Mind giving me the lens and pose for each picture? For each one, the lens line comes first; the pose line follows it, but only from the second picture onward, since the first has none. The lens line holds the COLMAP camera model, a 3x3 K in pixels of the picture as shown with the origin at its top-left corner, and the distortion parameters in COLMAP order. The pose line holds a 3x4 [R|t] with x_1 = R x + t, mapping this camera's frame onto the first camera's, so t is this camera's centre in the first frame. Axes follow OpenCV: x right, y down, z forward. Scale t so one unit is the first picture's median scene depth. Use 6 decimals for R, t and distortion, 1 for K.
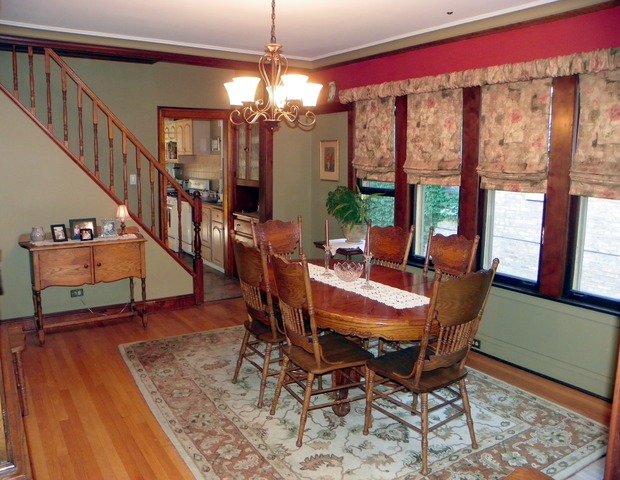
lens RADIAL K [[515.6, 0, 310.0], [0, 515.6, 240.0], [0, 0, 1]] dist [-0.104728, 0.005908]
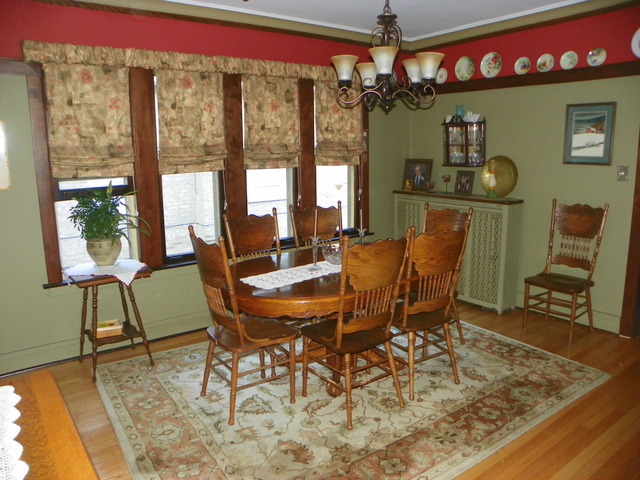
lens RADIAL K [[480.0, 0, 320.0], [0, 480.0, 240.0], [0, 0, 1]] dist [-0.101450, -0.001159]
pose [[-0.059570, -0.202456, 0.977478, -0.700487], [0.173627, 0.962189, 0.209870, -0.141576], [-0.983008, 0.182219, -0.022166, 0.884120]]
